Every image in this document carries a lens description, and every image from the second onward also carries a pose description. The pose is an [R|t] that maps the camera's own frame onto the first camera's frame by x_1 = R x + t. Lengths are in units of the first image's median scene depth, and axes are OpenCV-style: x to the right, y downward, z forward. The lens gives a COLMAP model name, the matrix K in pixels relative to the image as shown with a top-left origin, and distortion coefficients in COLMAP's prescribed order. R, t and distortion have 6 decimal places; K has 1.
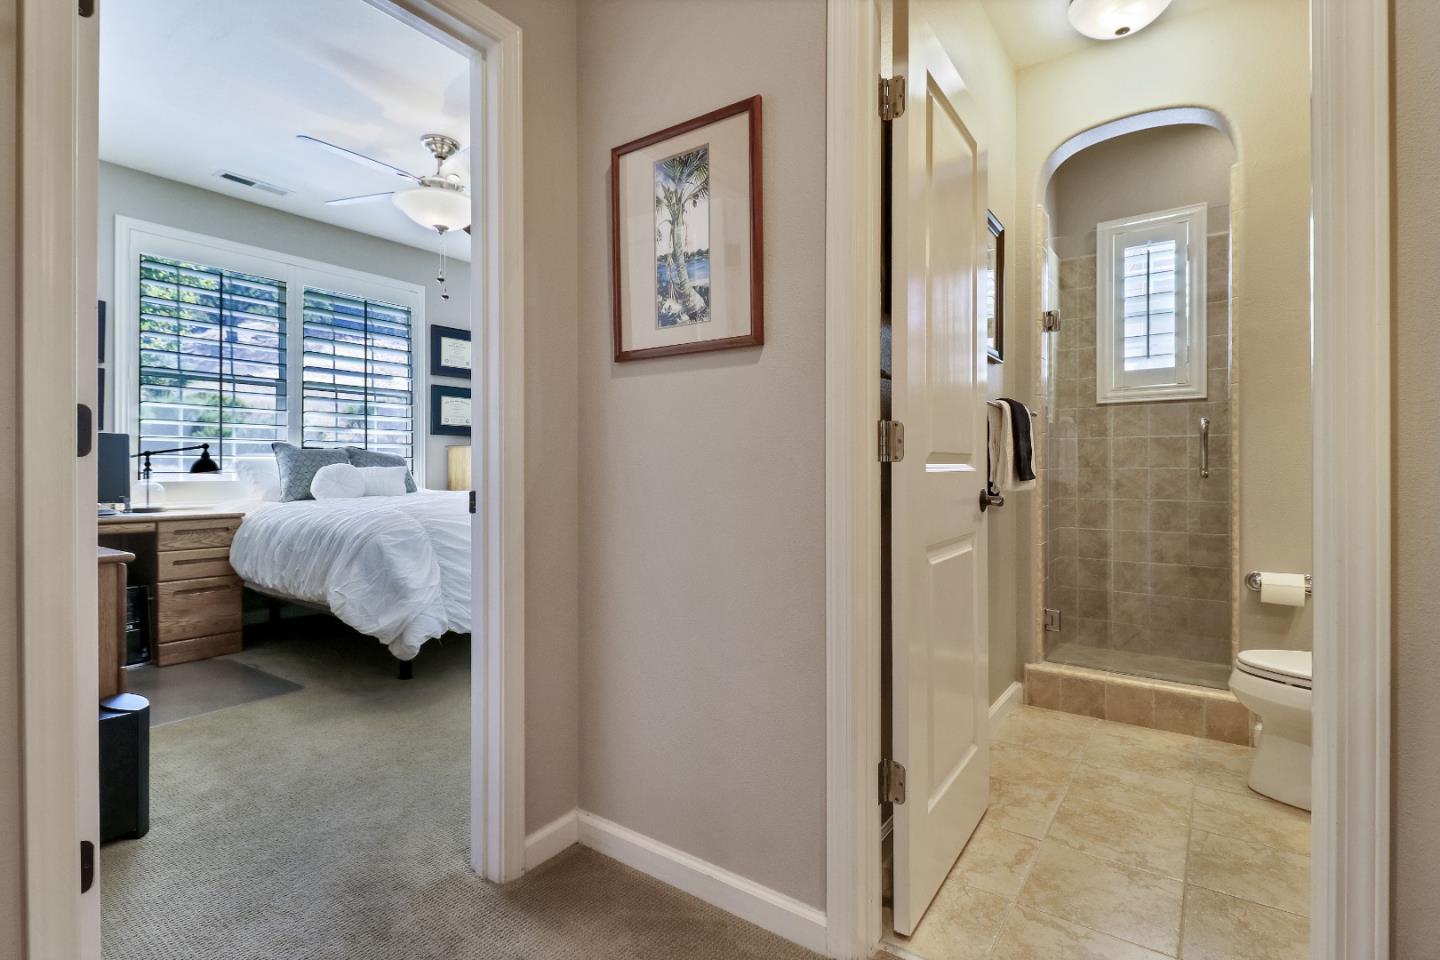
lens RADIAL K [[686.1, 0, 720.0], [0, 686.1, 480.0], [0, 0, 1]] dist [0.035053, -0.023513]
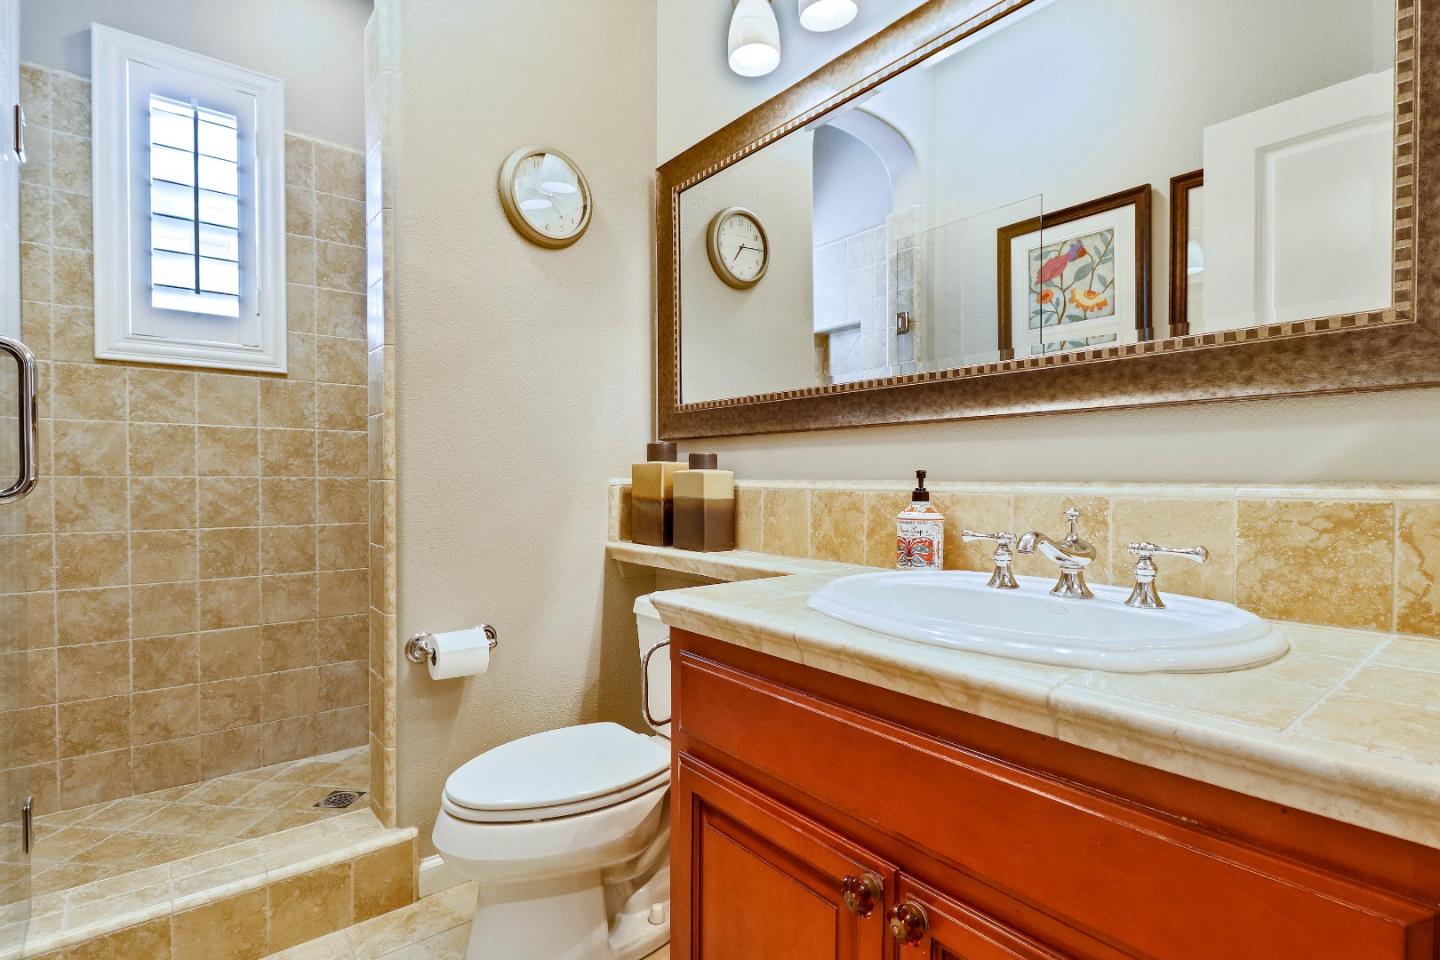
lens RADIAL K [[686.1, 0, 720.0], [0, 686.1, 480.0], [0, 0, 1]] dist [0.035053, -0.023513]
pose [[0.255369, -0.008428, 0.966807, 0.148872], [0.009856, 0.999933, 0.006114, -0.013675], [-0.966794, 0.007967, 0.255434, 0.405218]]
